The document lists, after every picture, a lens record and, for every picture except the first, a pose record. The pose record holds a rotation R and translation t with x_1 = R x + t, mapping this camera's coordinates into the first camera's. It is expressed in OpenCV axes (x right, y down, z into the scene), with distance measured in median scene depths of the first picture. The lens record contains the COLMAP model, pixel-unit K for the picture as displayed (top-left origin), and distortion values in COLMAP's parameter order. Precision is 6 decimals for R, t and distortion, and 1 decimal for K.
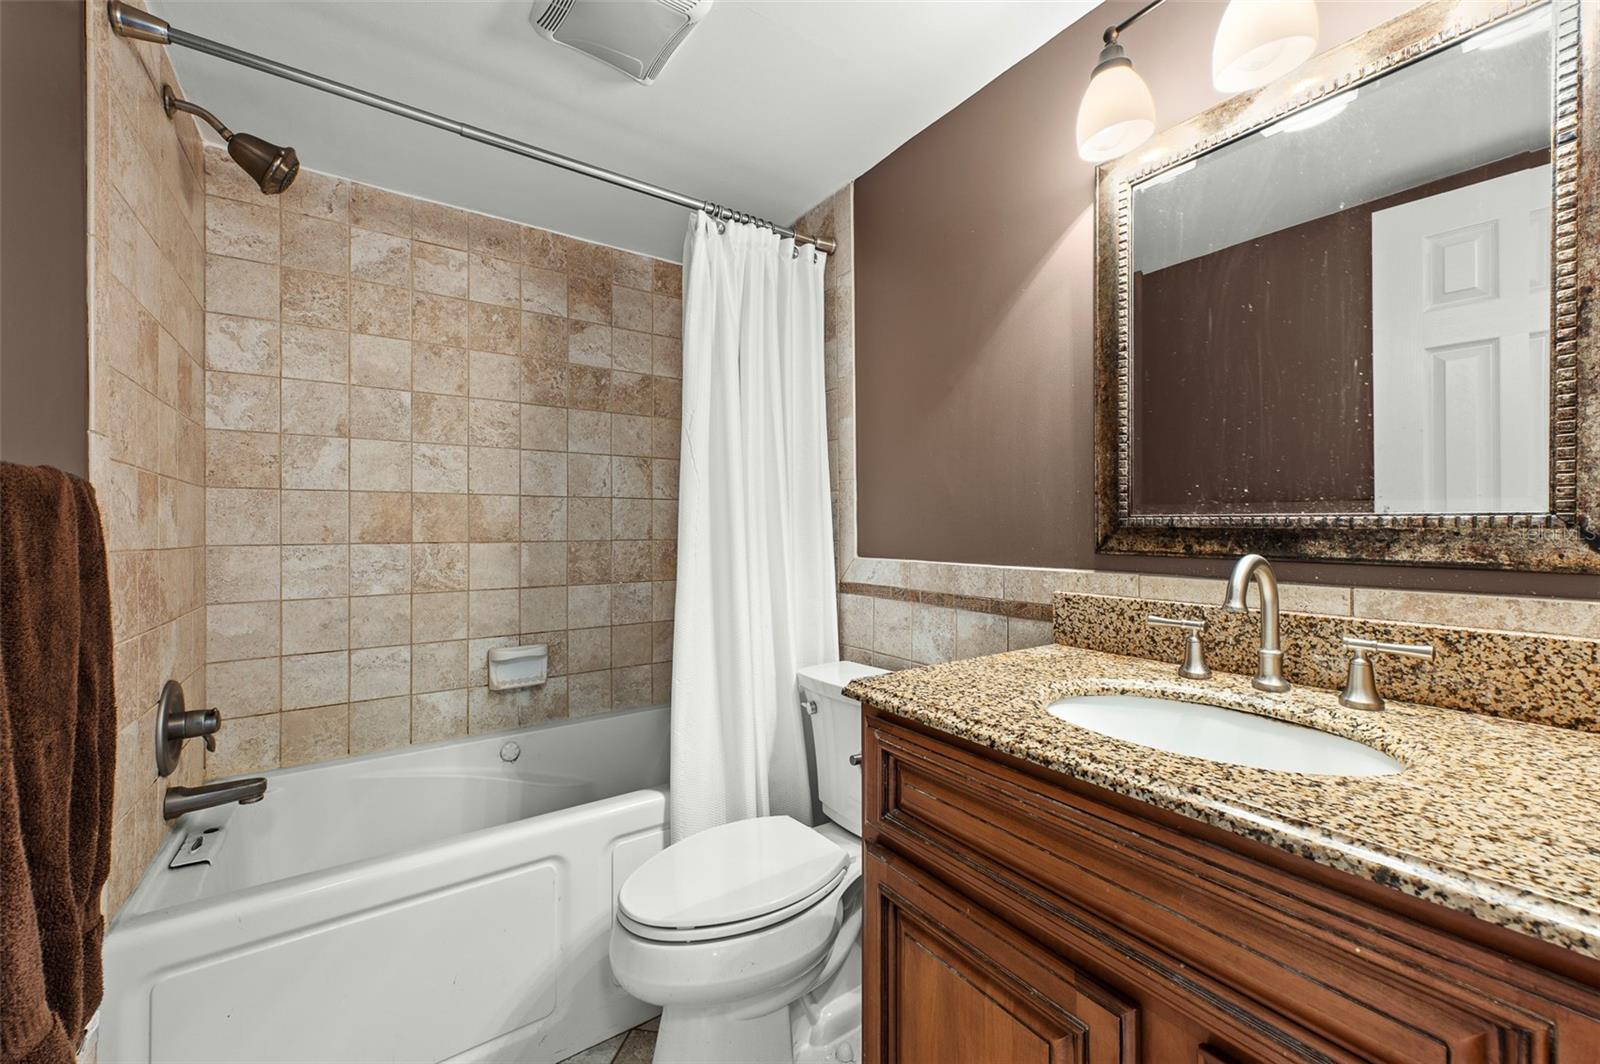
lens RADIAL K [[631.8, 0, 800.5], [0, 631.8, 527.6], [0, 0, 1]] dist [-0.000303, -0.000040]
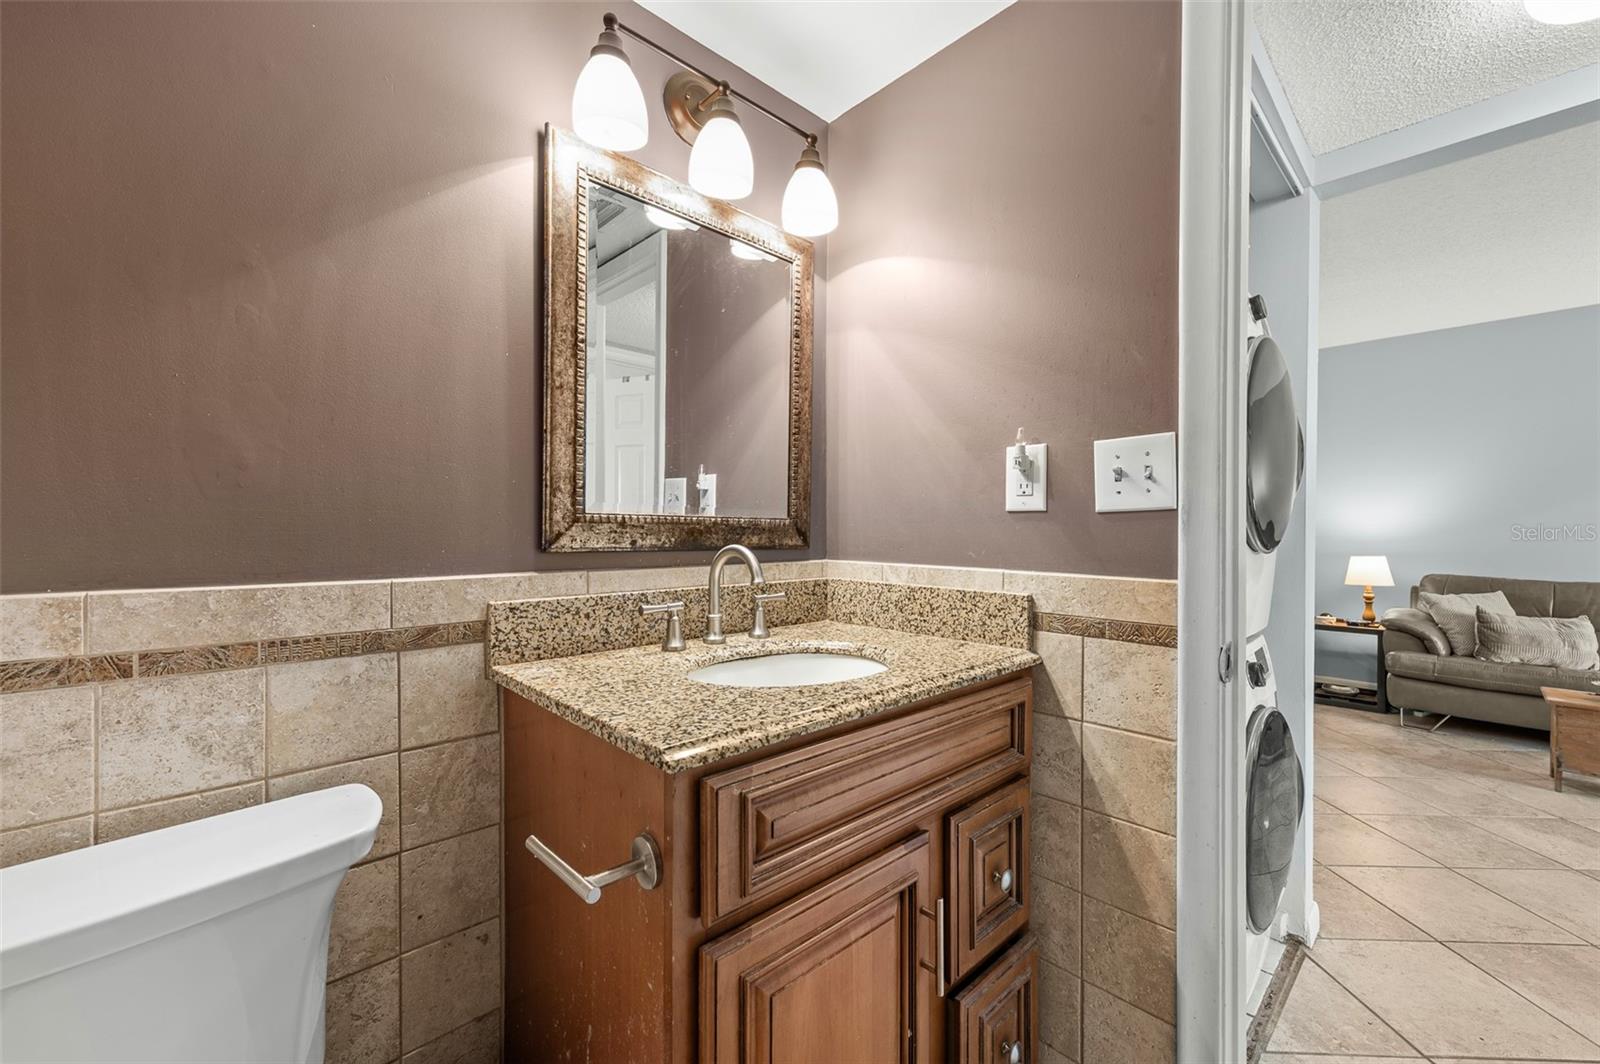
lens RADIAL K [[641.9, 0, 797.0], [0, 641.9, 536.7], [0, 0, 1]] dist [0.002269, 0.000100]
pose [[-0.156445, -0.011684, 0.987617, -0.510169], [-0.003303, 0.999931, 0.011307, 0.006970], [-0.987681, -0.001493, -0.156473, 0.808765]]
